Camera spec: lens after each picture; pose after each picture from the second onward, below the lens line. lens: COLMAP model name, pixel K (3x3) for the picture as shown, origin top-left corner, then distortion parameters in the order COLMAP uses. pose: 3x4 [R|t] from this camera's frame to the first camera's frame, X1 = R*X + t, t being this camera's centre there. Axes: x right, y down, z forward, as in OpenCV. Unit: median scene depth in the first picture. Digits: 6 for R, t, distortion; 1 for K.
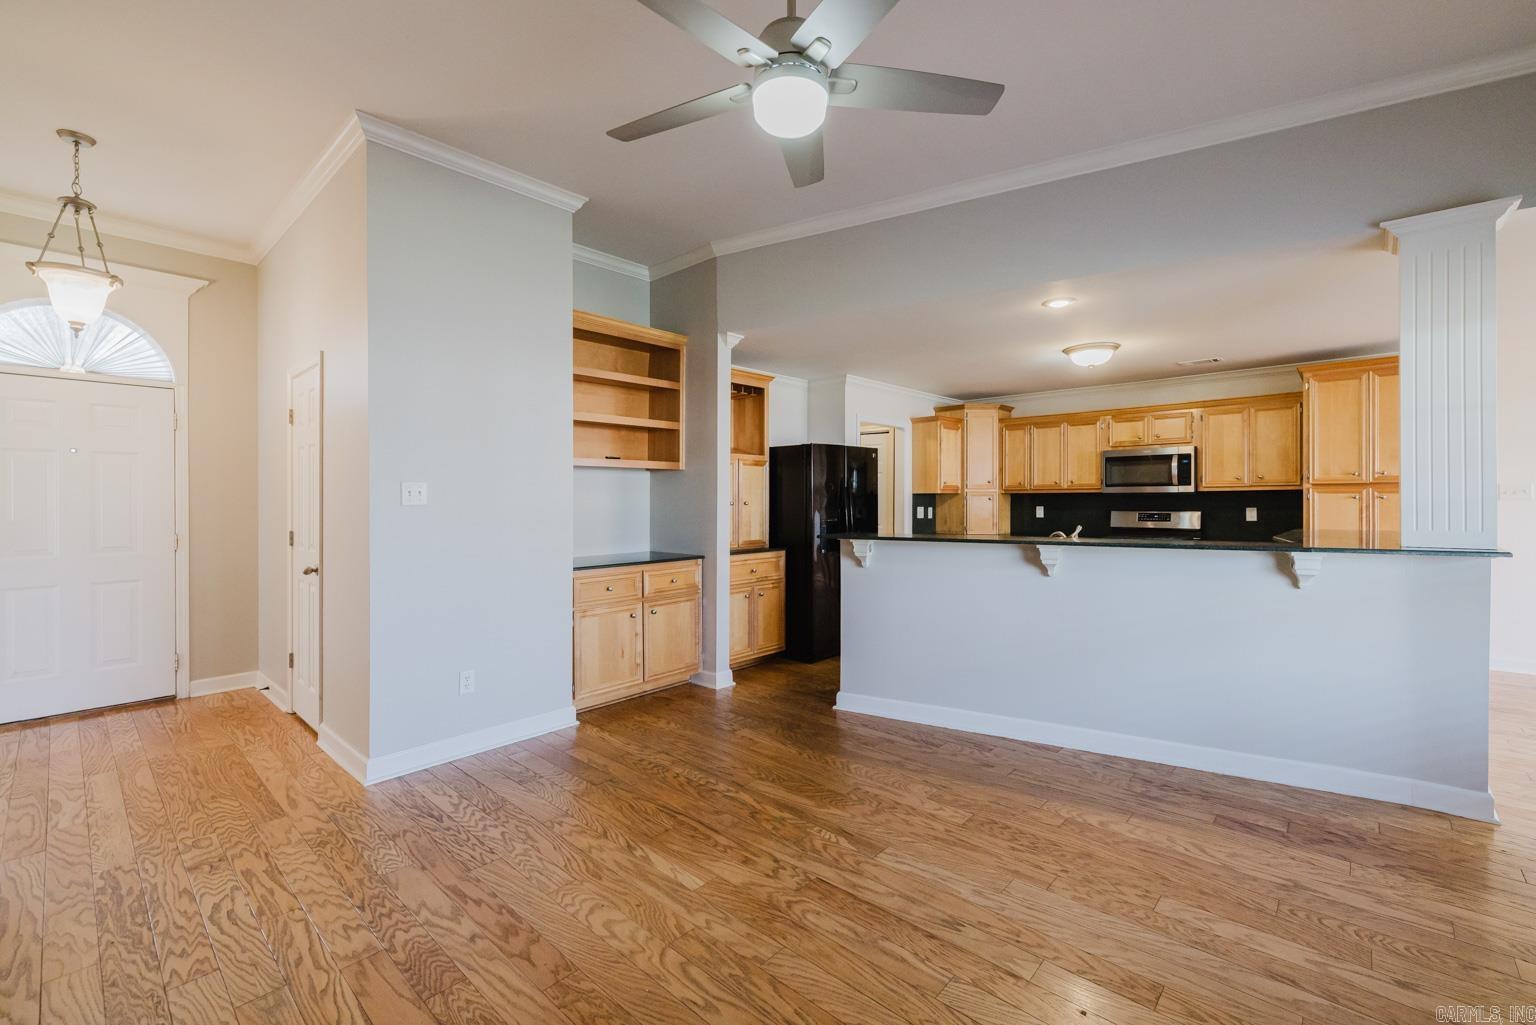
lens RADIAL K [[652.1, 0, 765.2], [0, 652.1, 502.2], [0, 0, 1]] dist [0.001431, -0.000096]
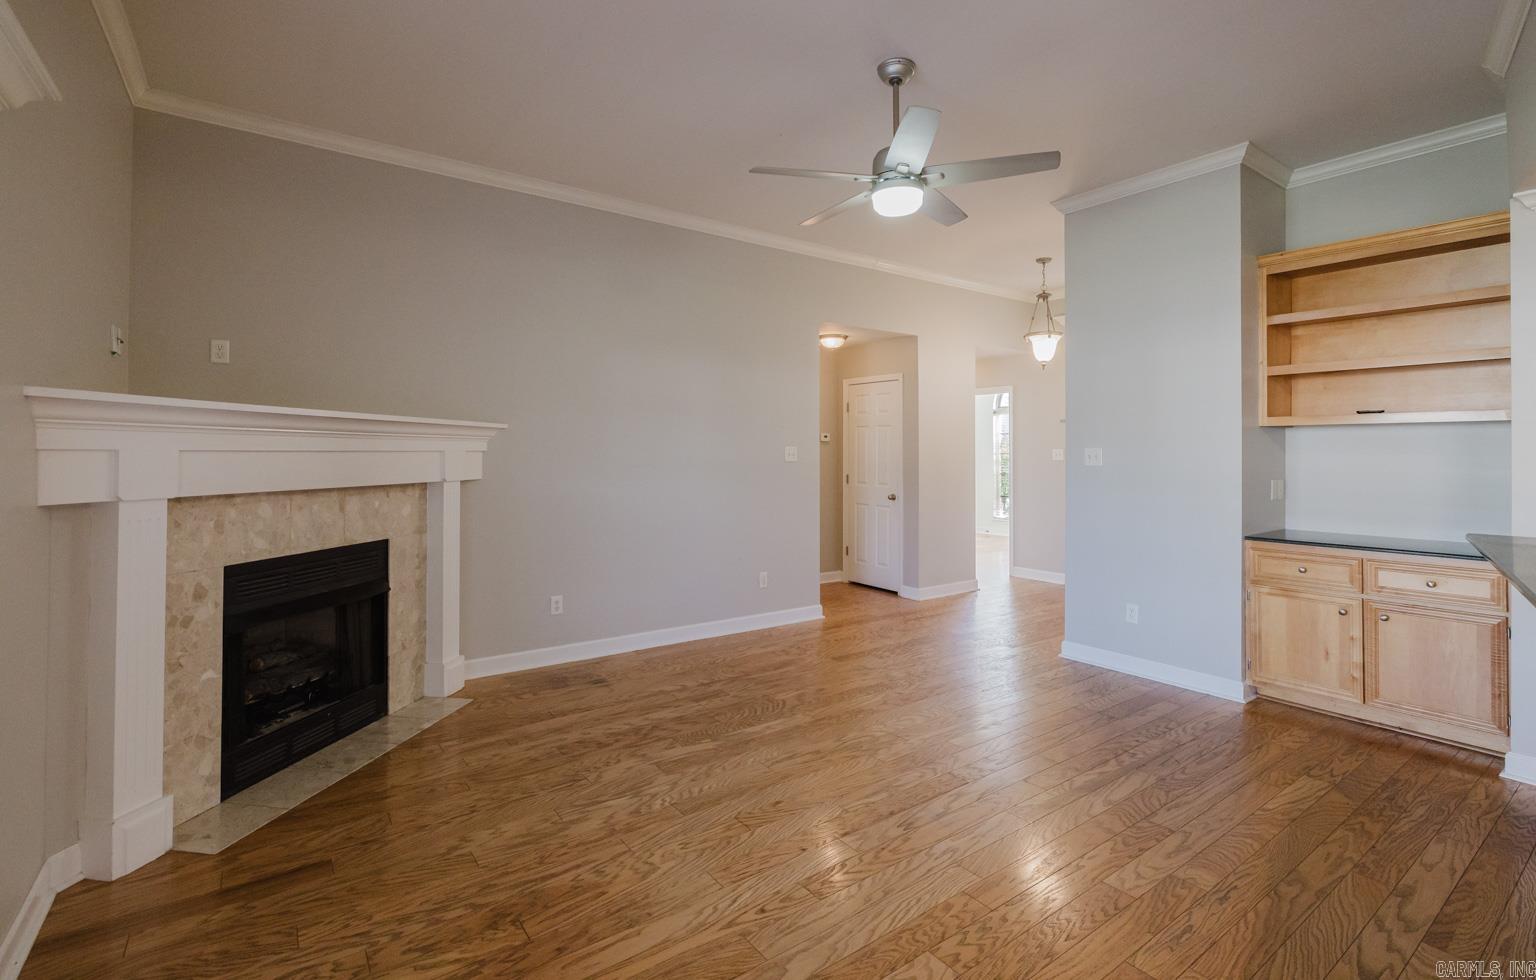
lens RADIAL K [[703.4, 0, 769.0], [0, 703.4, 452.3], [0, 0, 1]] dist [-0.006171, -0.000829]
pose [[-0.198352, 0.002401, -0.980128, 1.070488], [-0.008339, 0.999957, 0.004137, -0.025845], [0.980095, 0.008994, -0.198323, 0.673820]]
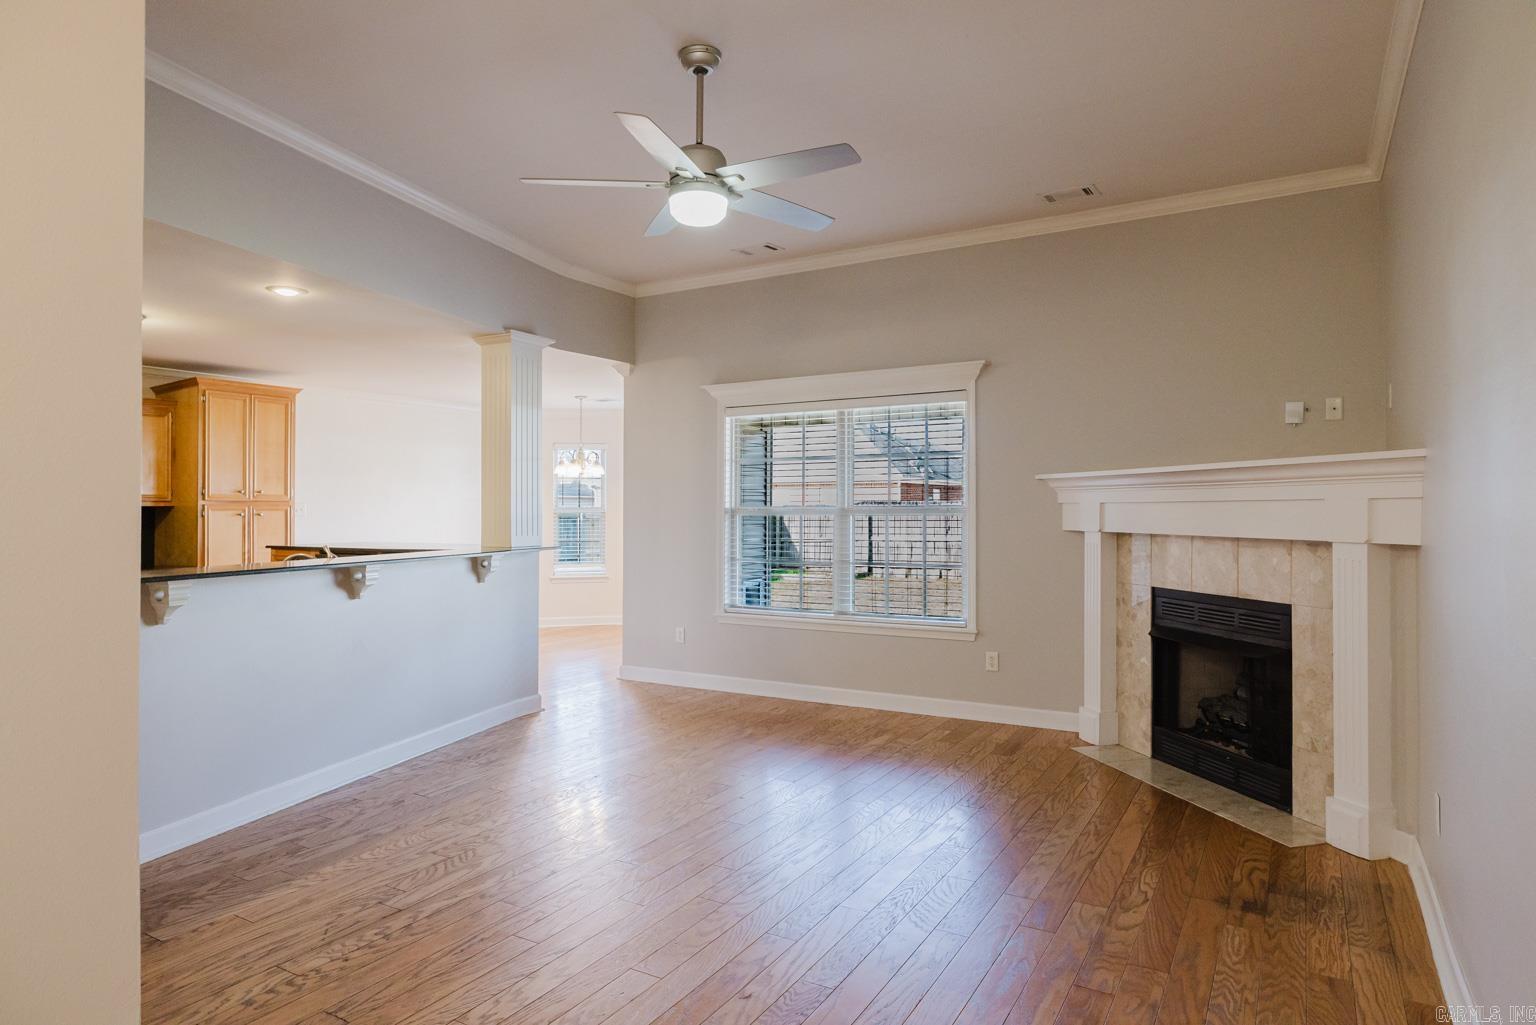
lens RADIAL K [[910.9, 0, 767.5], [0, 910.9, 505.6], [0, 0, 1]] dist [-0.001908, -0.000441]
pose [[-0.208434, 0.008581, 0.977999, -1.118972], [0.008846, 0.999937, -0.006888, -0.007171], [-0.977996, 0.007216, -0.208497, 0.807151]]
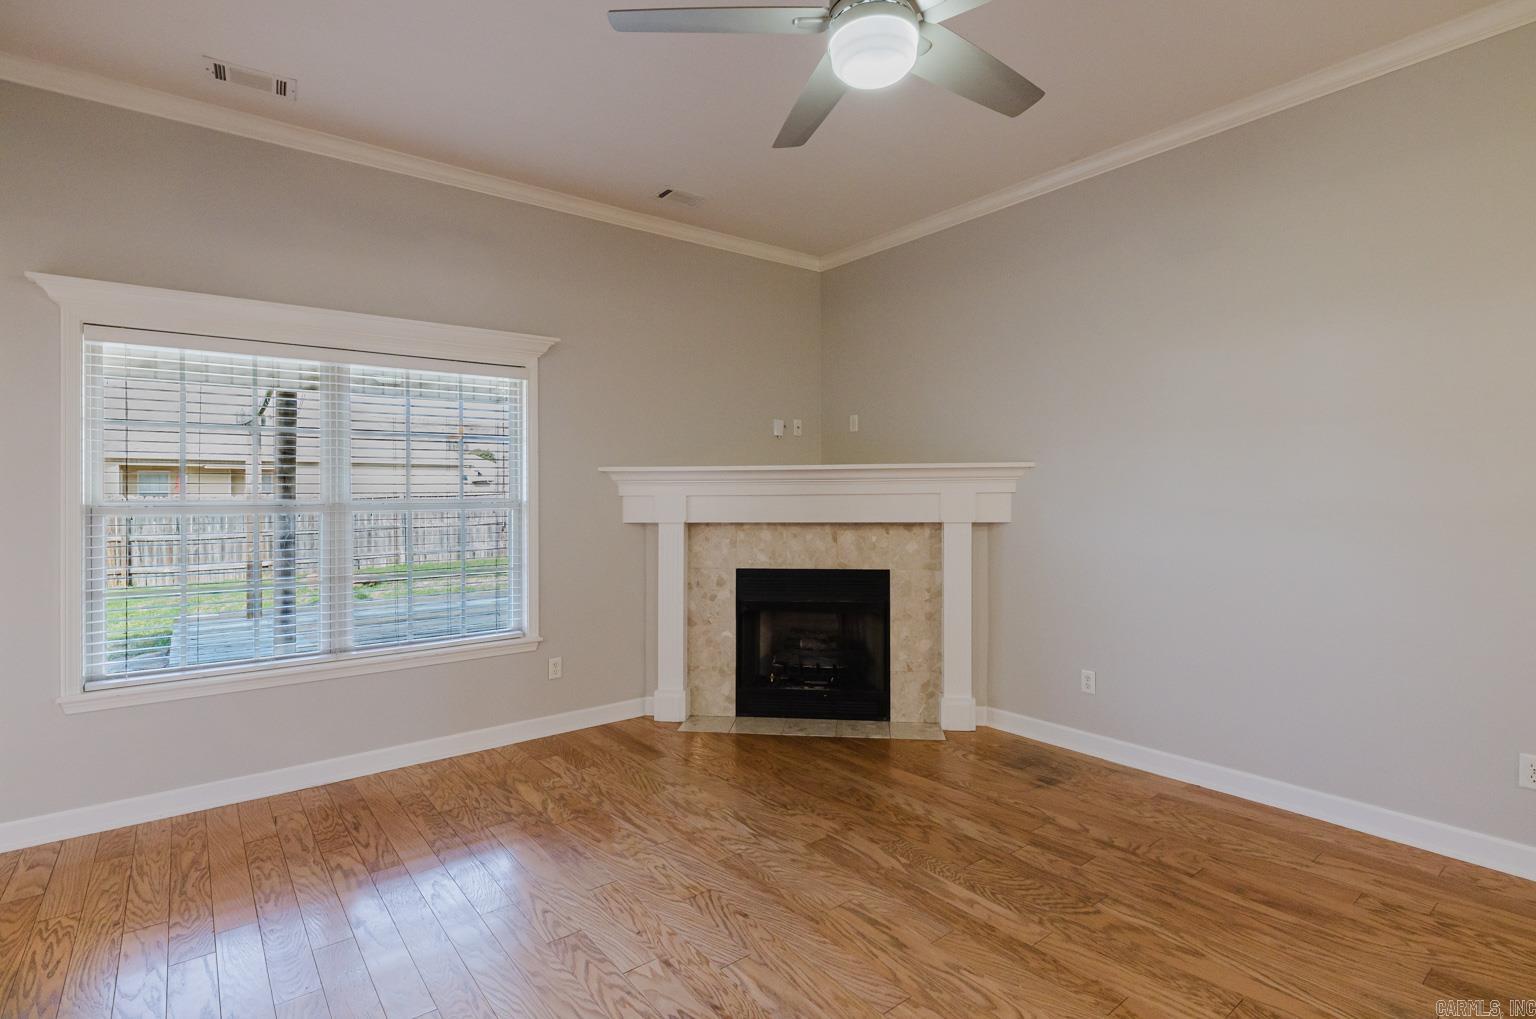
lens RADIAL K [[742.2, 0, 772.8], [0, 742.2, 506.7], [0, 0, 1]] dist [-0.006028, -0.000187]
pose [[-0.987473, 0.008816, 0.157540, 0.008647], [0.011854, 0.999761, 0.018352, -0.021813], [-0.157341, 0.019990, -0.987342, 1.287345]]
